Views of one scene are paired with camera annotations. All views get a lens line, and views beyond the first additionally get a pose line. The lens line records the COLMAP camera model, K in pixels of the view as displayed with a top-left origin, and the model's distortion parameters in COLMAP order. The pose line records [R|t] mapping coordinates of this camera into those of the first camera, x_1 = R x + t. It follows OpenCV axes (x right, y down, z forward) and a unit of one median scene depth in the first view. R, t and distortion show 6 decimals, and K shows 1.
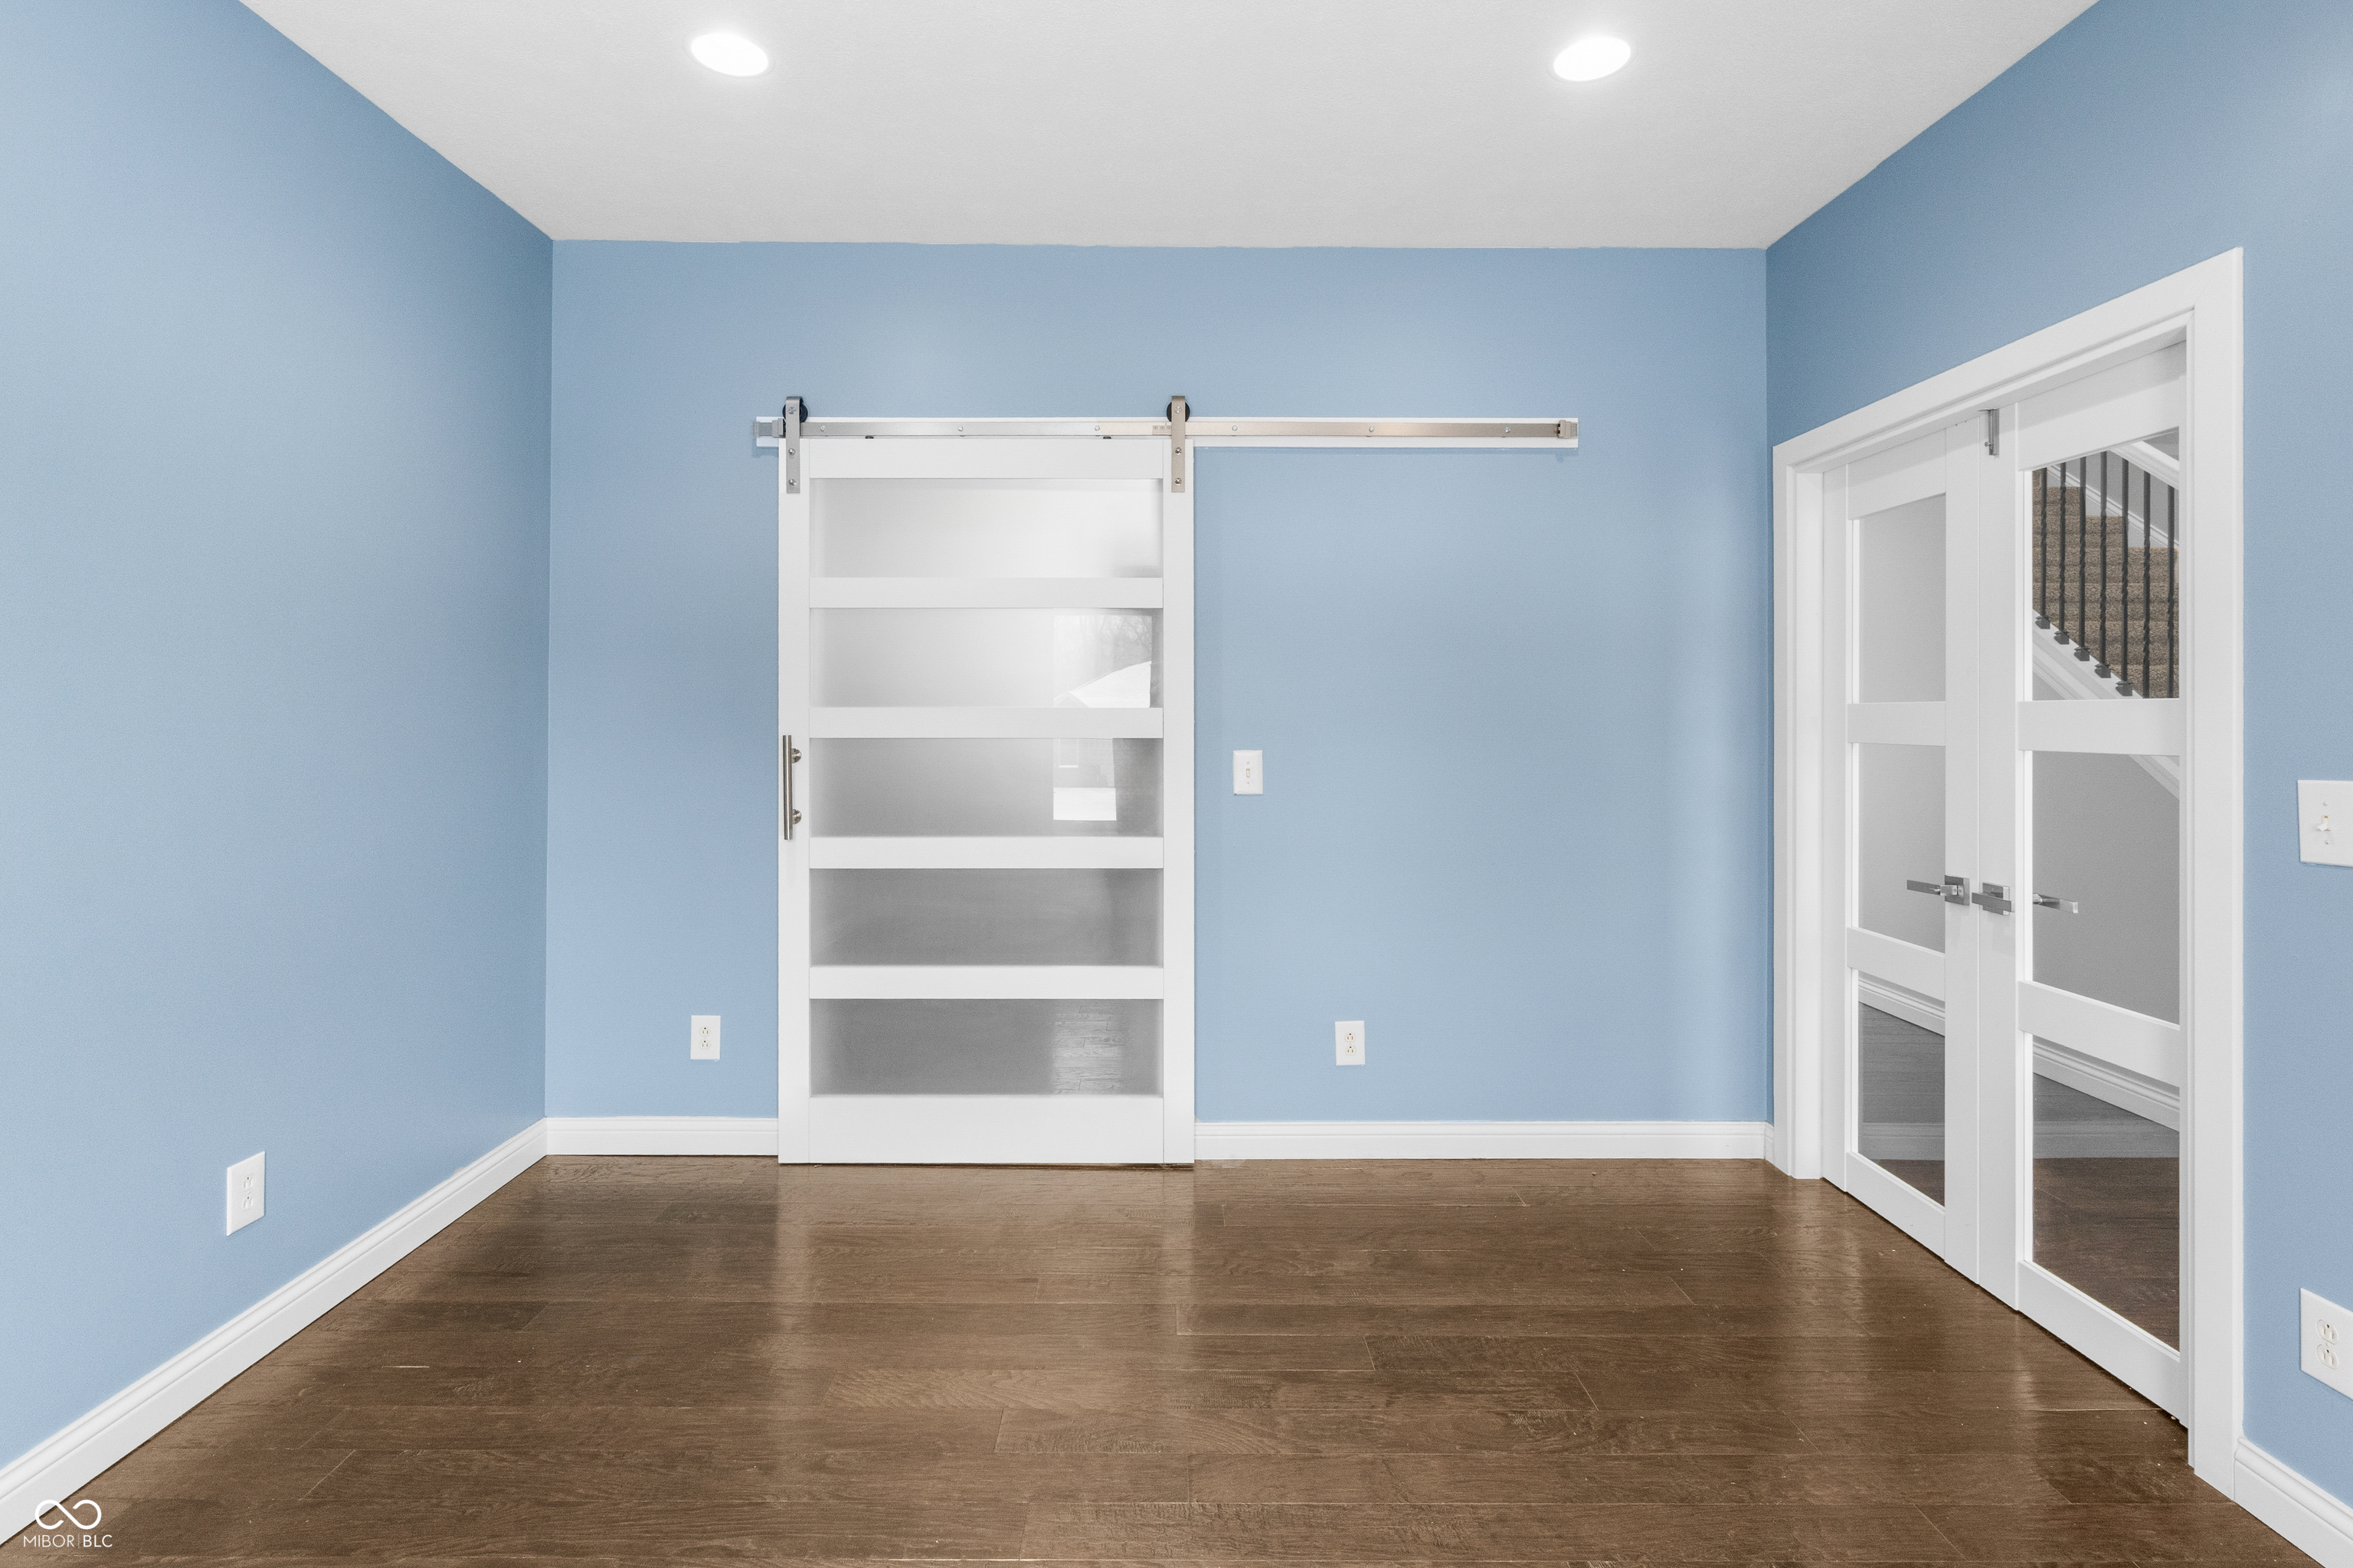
lens RADIAL K [[1125.9, 0, 1164.0], [0, 1125.9, 720.4], [0, 0, 1]] dist [0.016874, -0.000407]
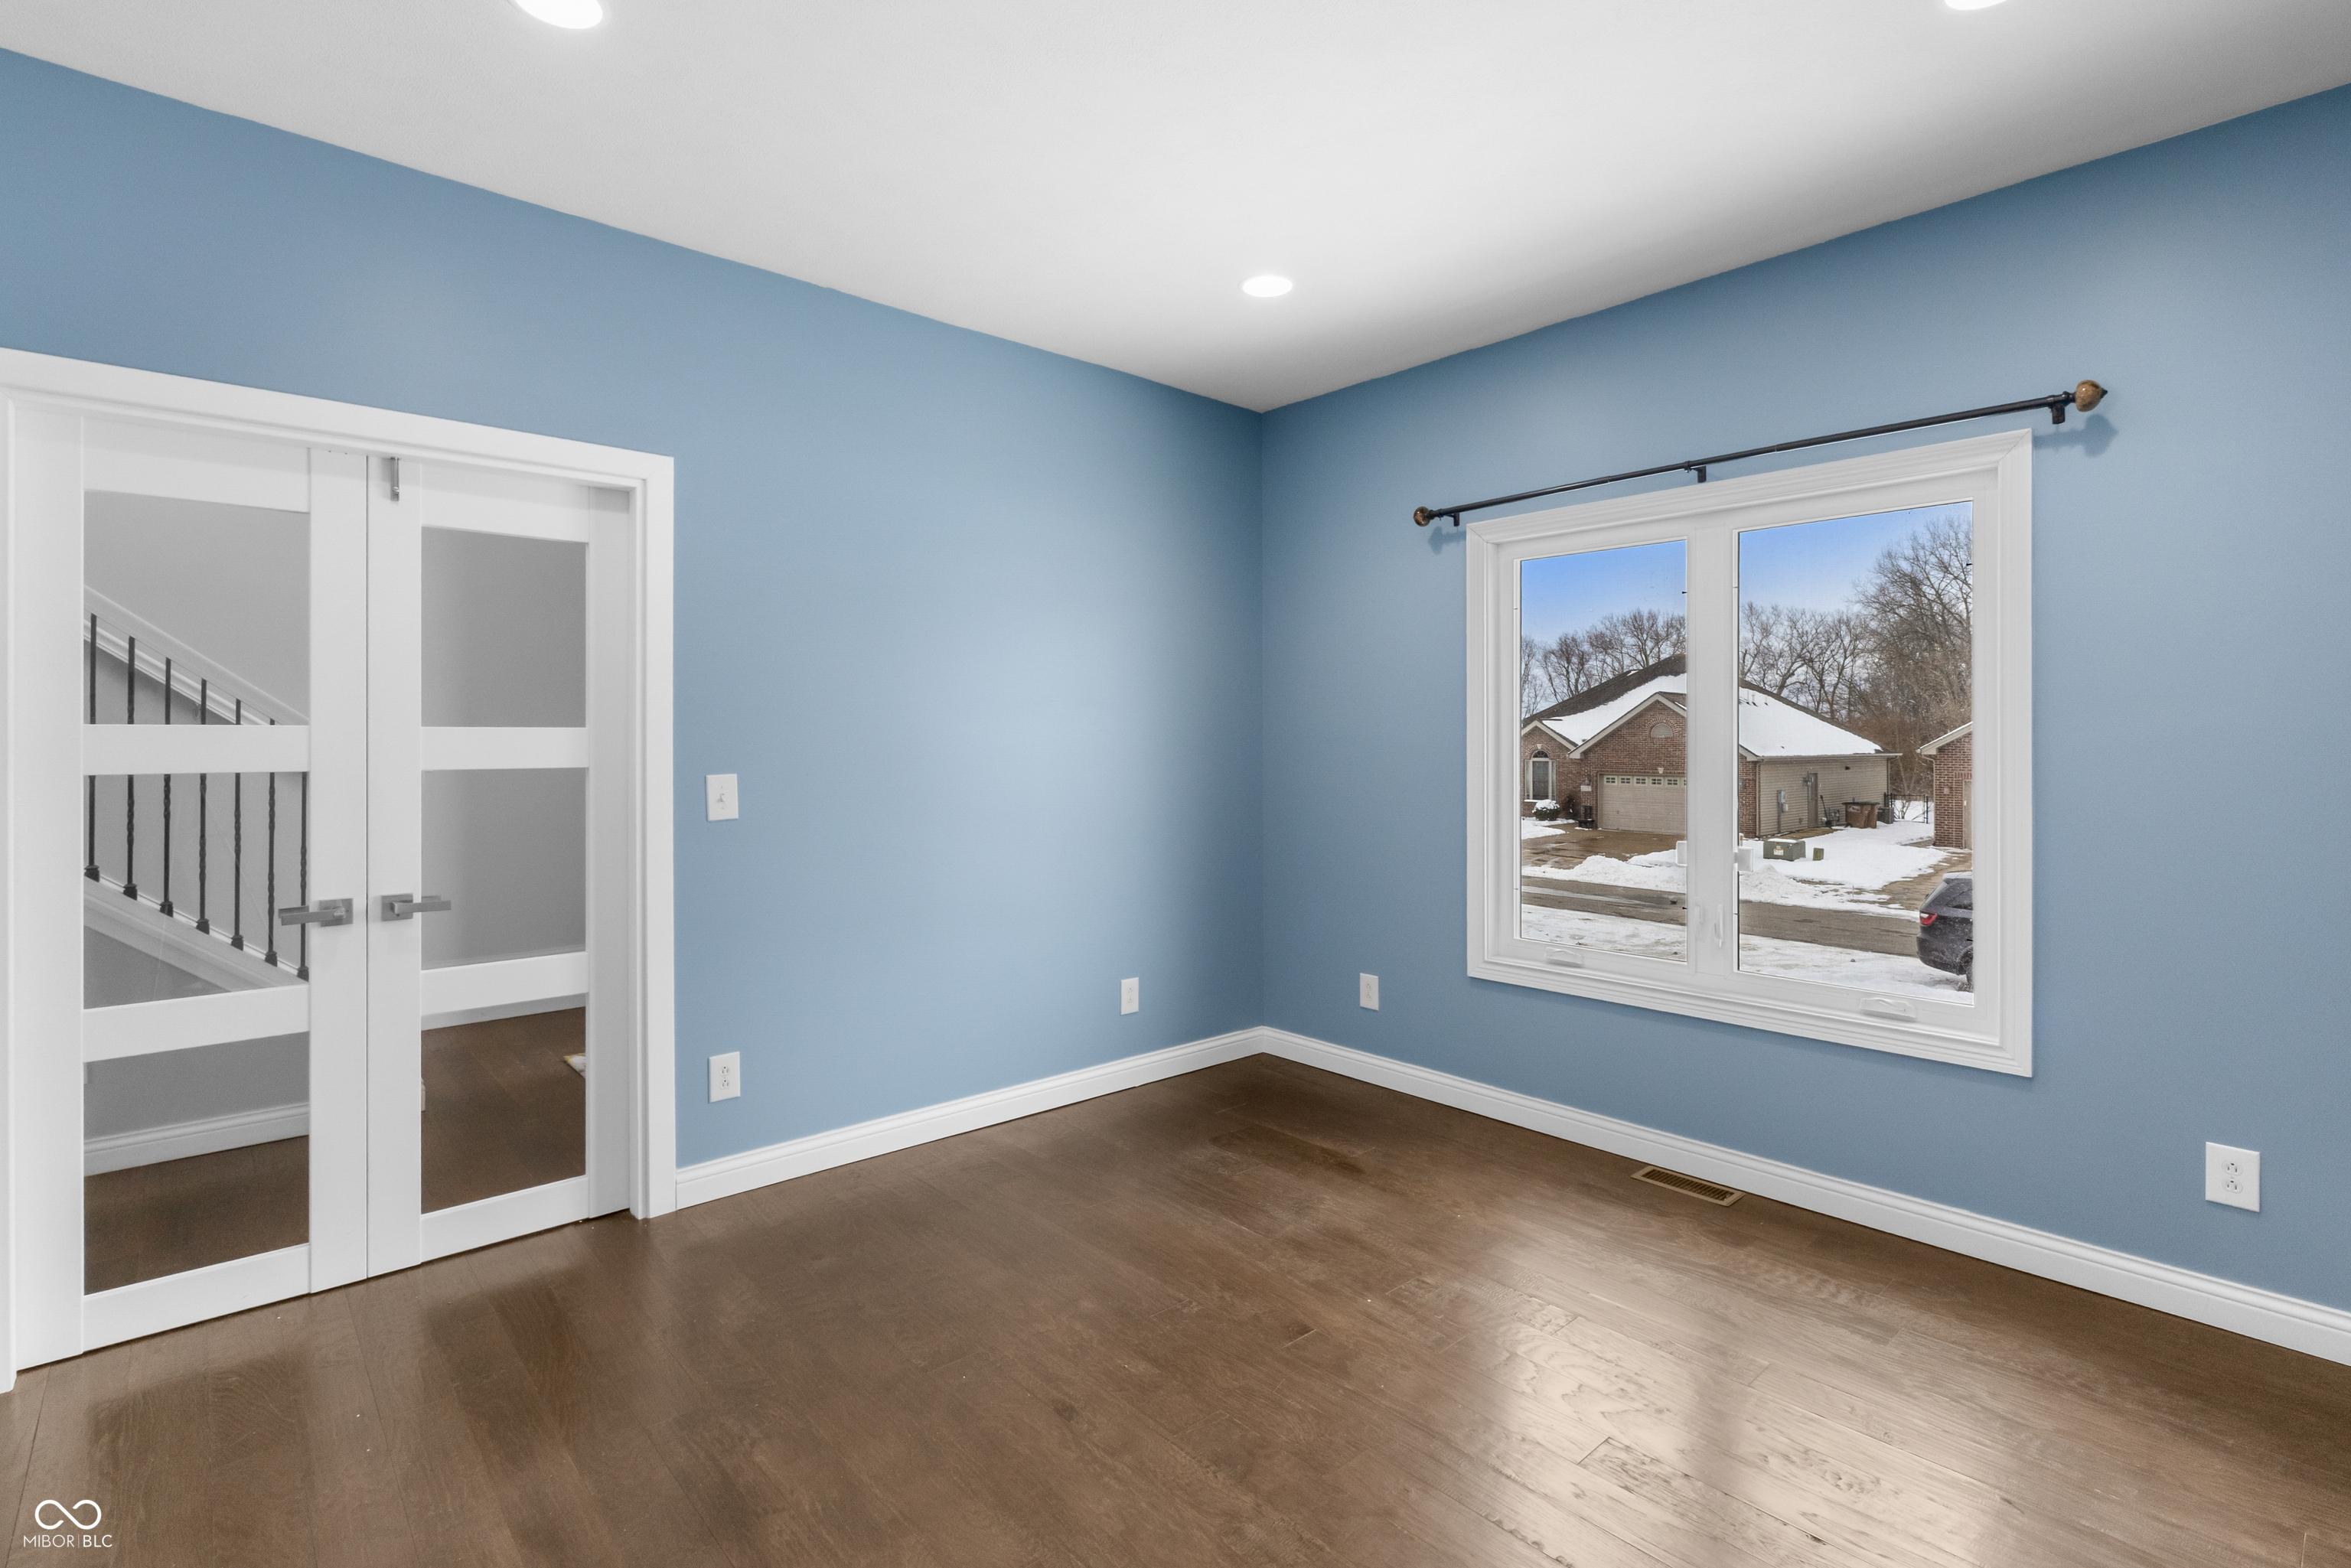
lens RADIAL K [[1104.8, 0, 1164.6], [0, 1104.8, 742.3], [0, 0, 1]] dist [-0.001063, -0.000208]
pose [[-0.657931, -0.006228, 0.753053, -0.568428], [0.001282, 0.999955, 0.009390, -0.011404], [-0.753077, 0.007143, -0.657893, 1.172860]]
